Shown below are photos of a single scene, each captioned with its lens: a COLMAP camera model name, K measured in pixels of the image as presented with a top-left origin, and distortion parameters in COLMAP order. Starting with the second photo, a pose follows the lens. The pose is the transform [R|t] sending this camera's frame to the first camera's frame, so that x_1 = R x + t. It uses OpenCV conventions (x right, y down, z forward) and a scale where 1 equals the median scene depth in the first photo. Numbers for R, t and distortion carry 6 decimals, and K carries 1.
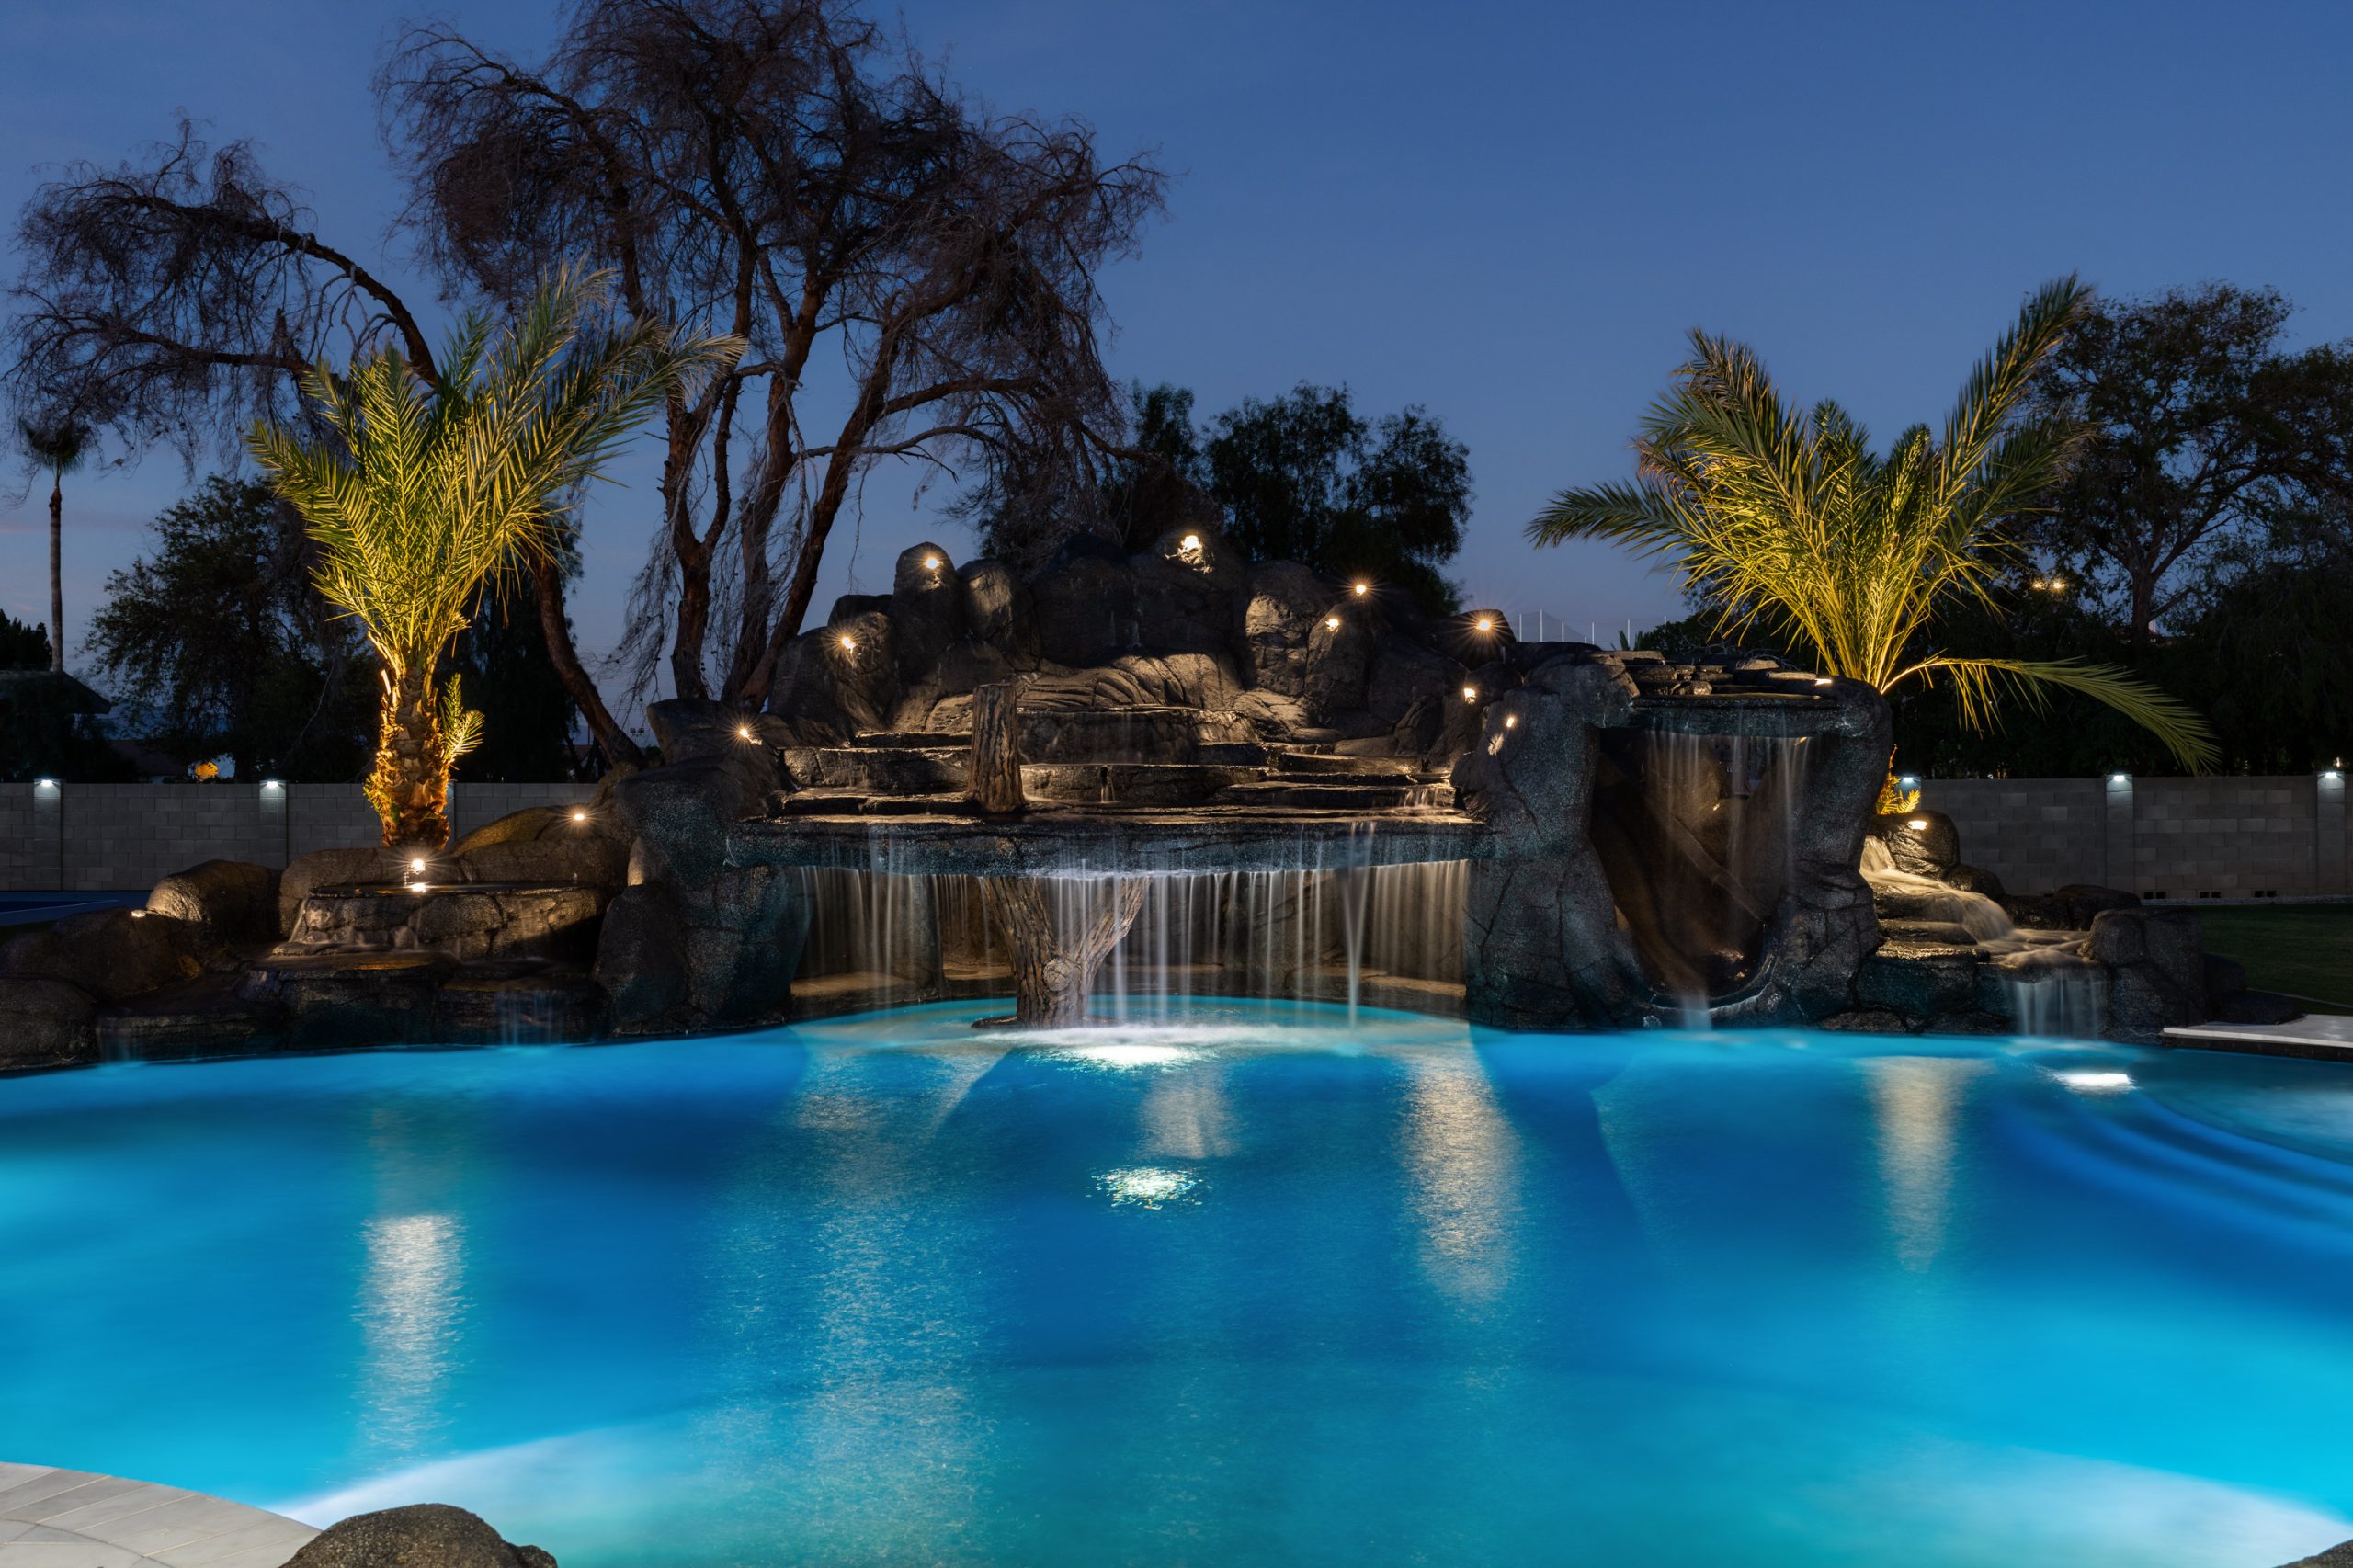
lens RADIAL K [[2272.7, 0, 1174.2], [0, 2272.7, 791.4], [0, 0, 1]] dist [0.018794, 0.000000]
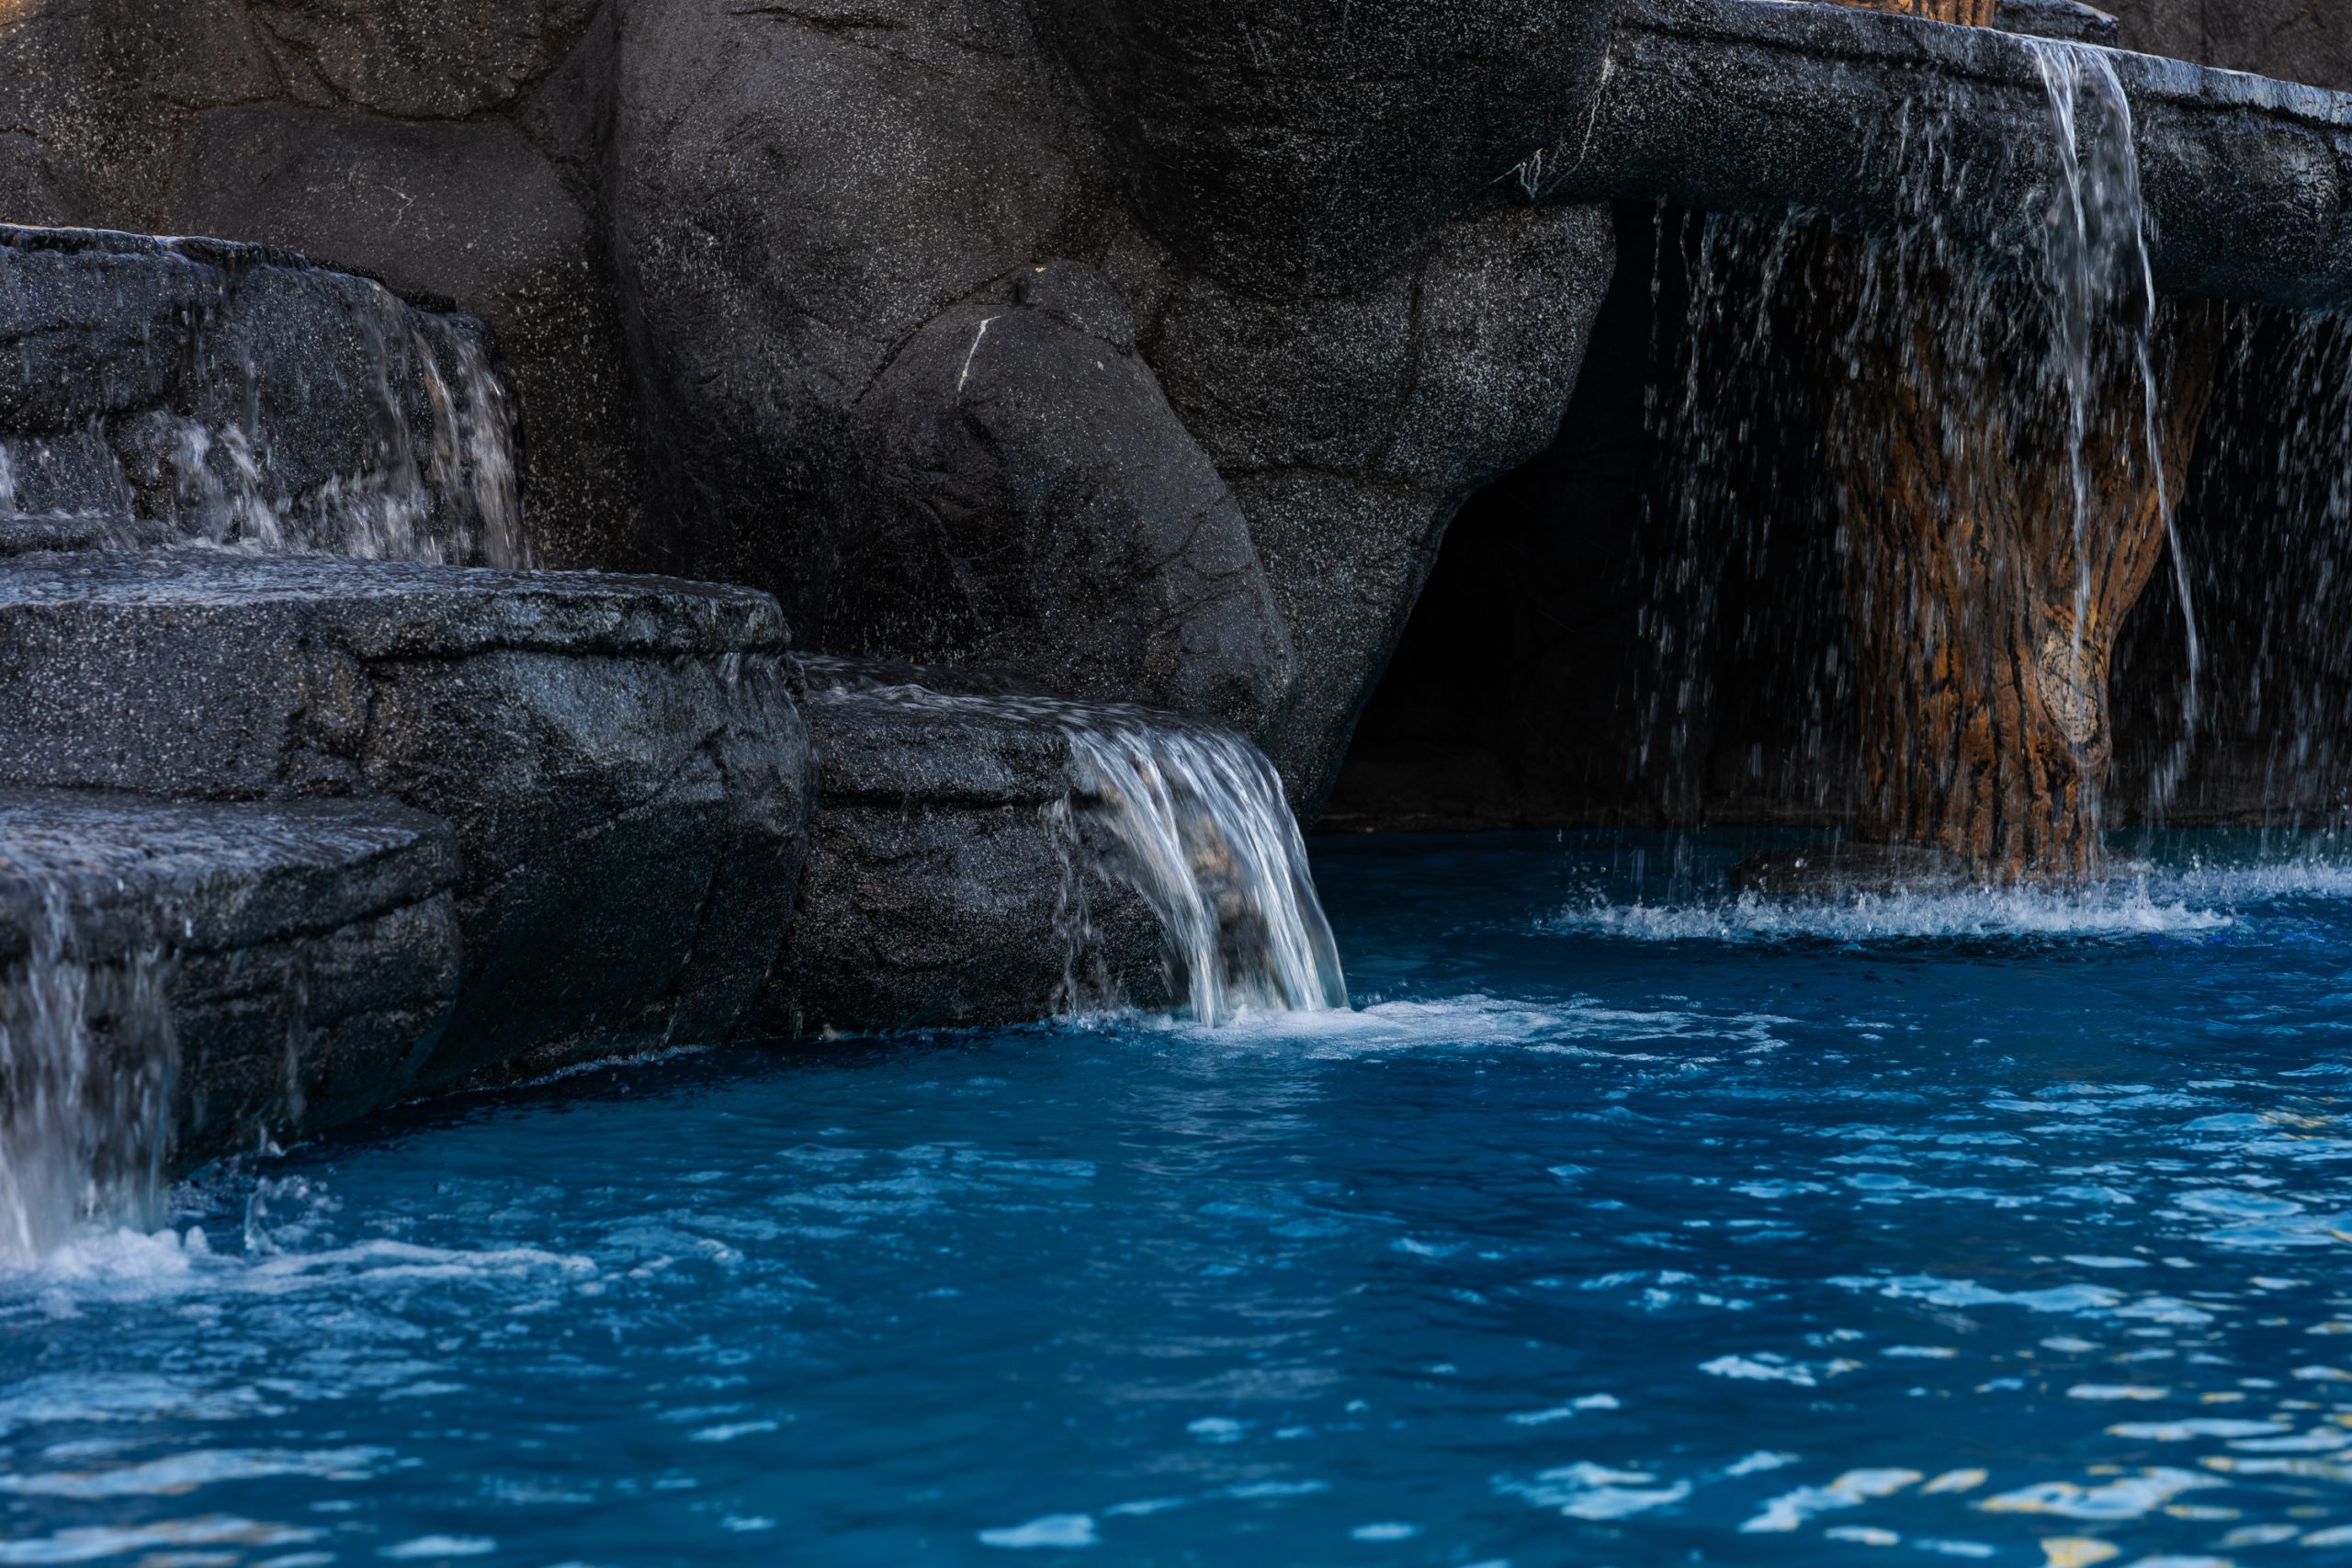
lens RADIAL K [[4462.7, 0, 1183.4], [0, 4462.7, 784.4], [0, 0, 1]] dist [0.021579, 0.000000]
pose [[0.709127, -0.022224, 0.704731, -0.441812], [0.004515, 0.999626, 0.026980, 0.066144], [-0.705066, -0.015951, 0.708962, 0.590262]]
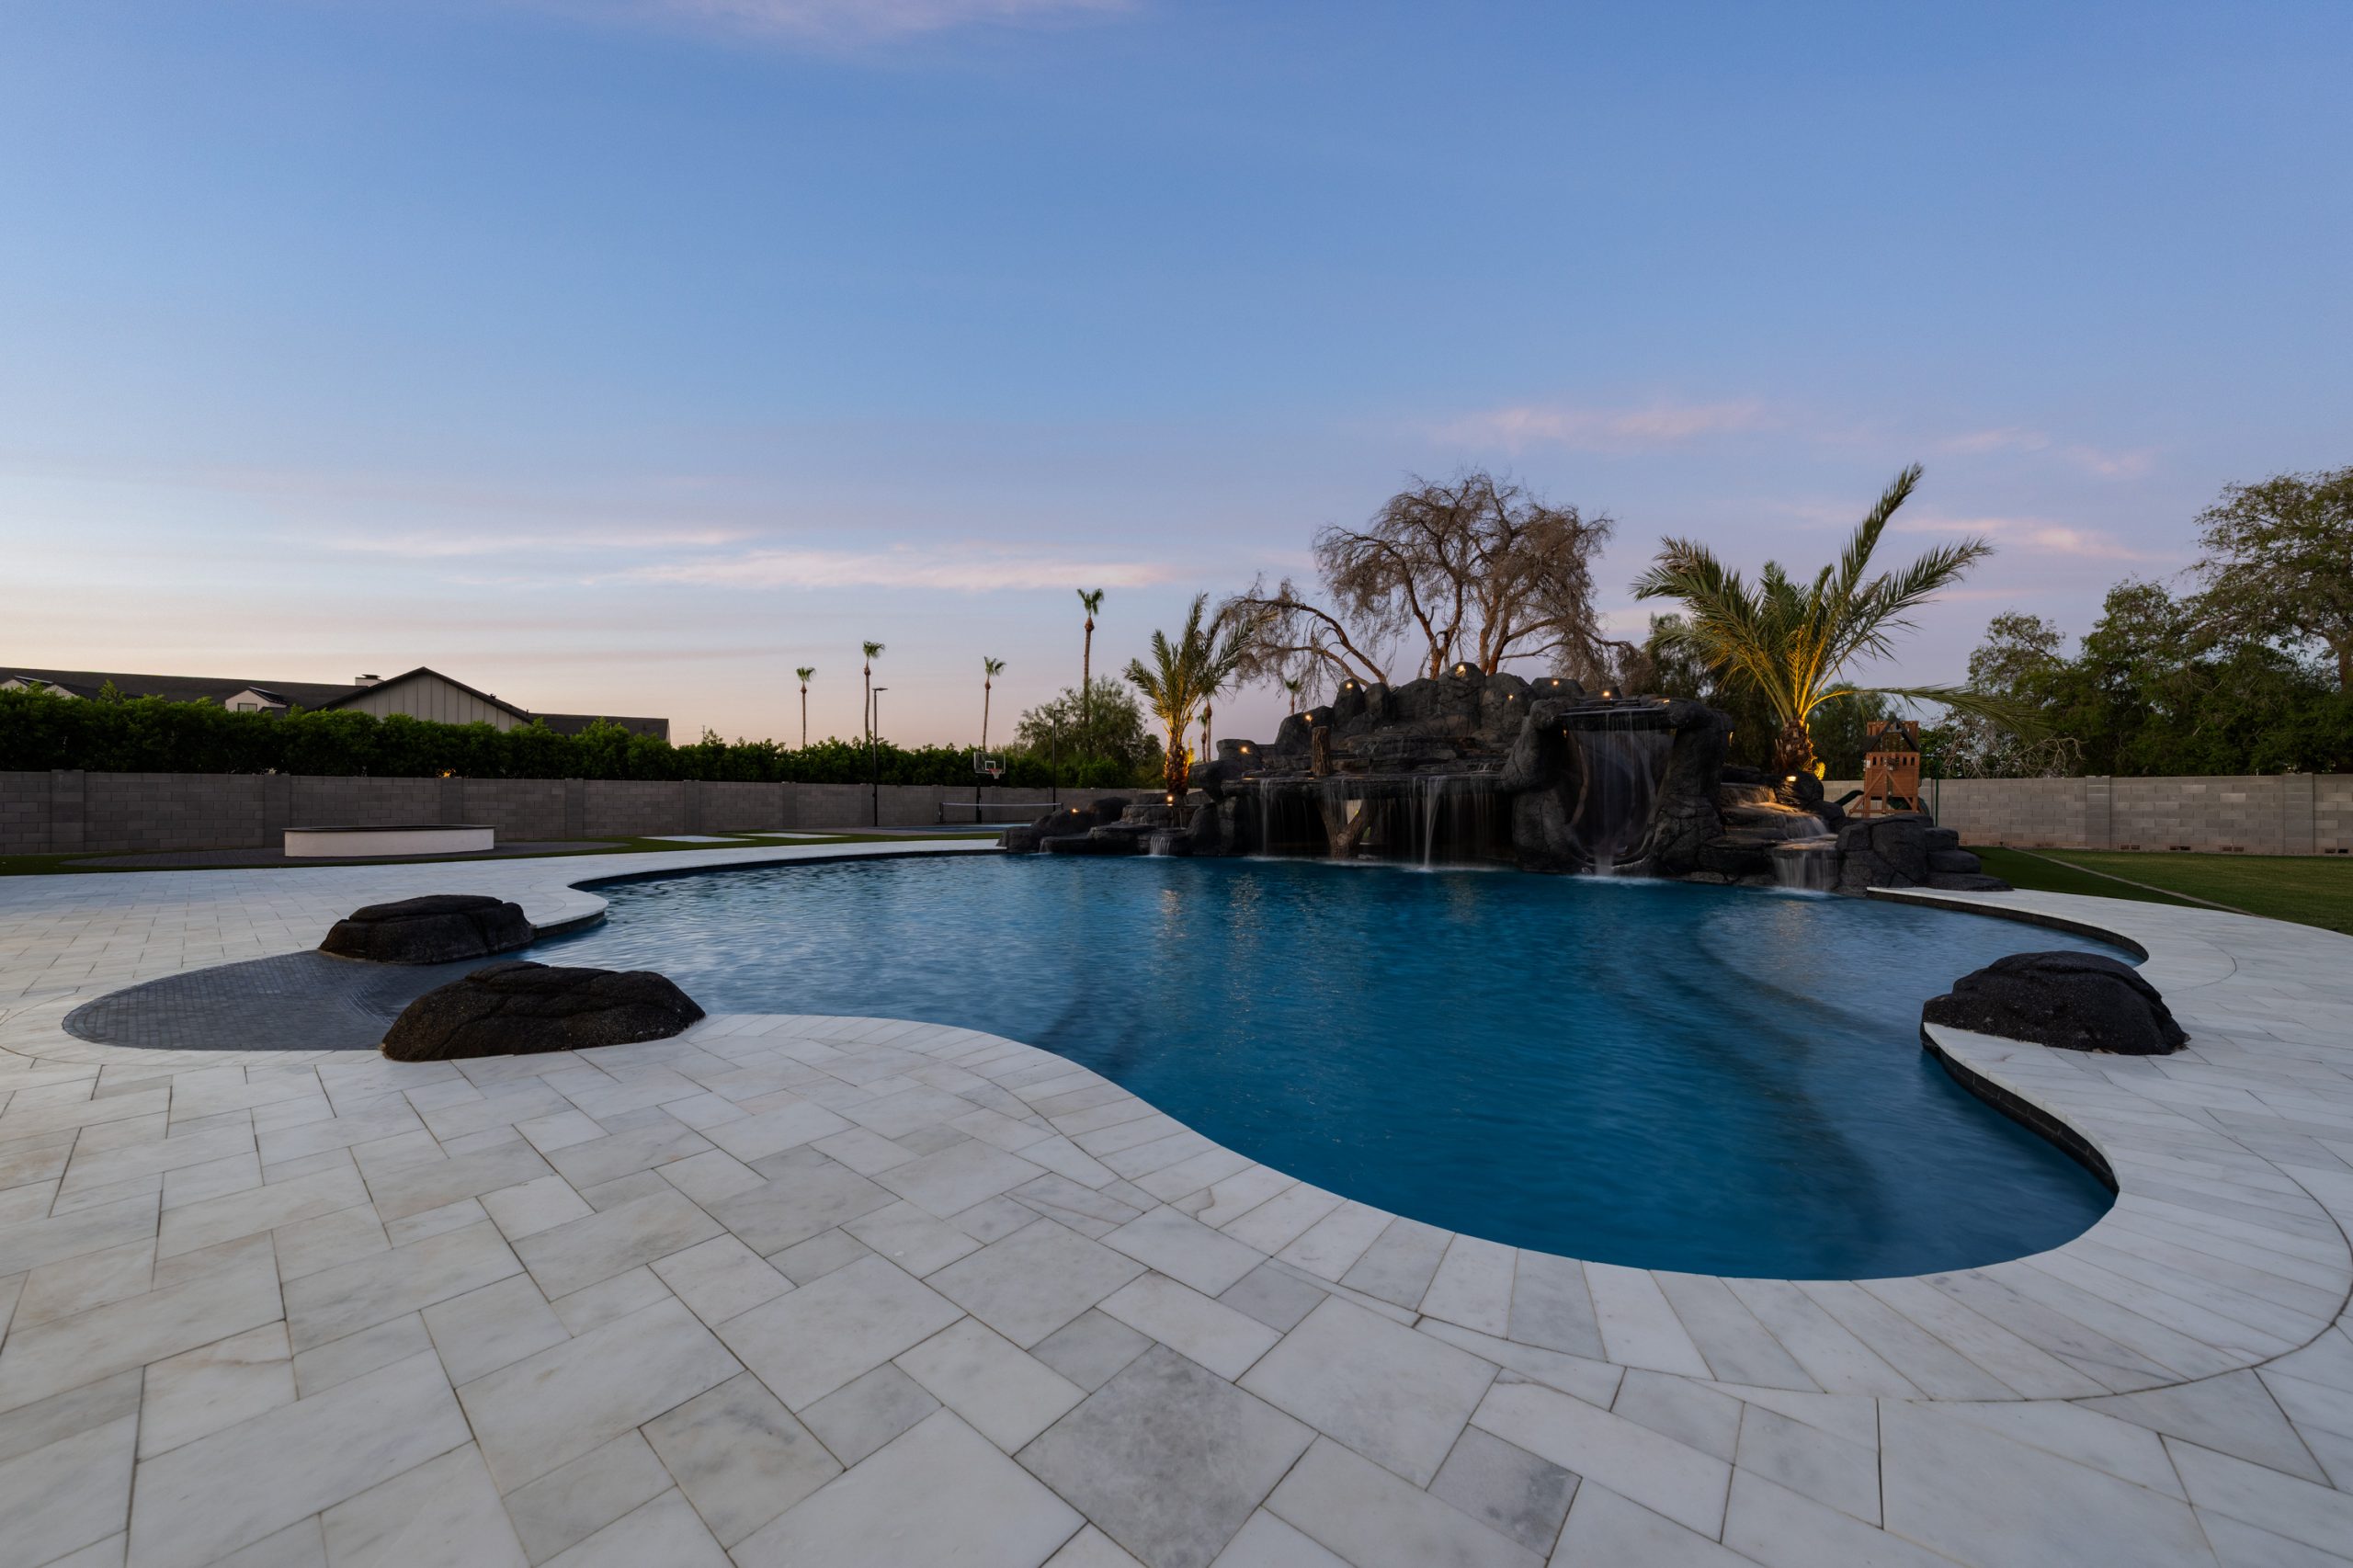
lens RADIAL K [[810.0, 0, 1182.7], [0, 810.0, 802.0], [0, 0, 1]] dist [-0.000912, -0.000515]
pose [[0.773271, 0.003643, -0.634065, 0.331860], [-0.005656, 0.999983, -0.001151, 0.034430], [0.634050, 0.004476, 0.773279, 0.159619]]
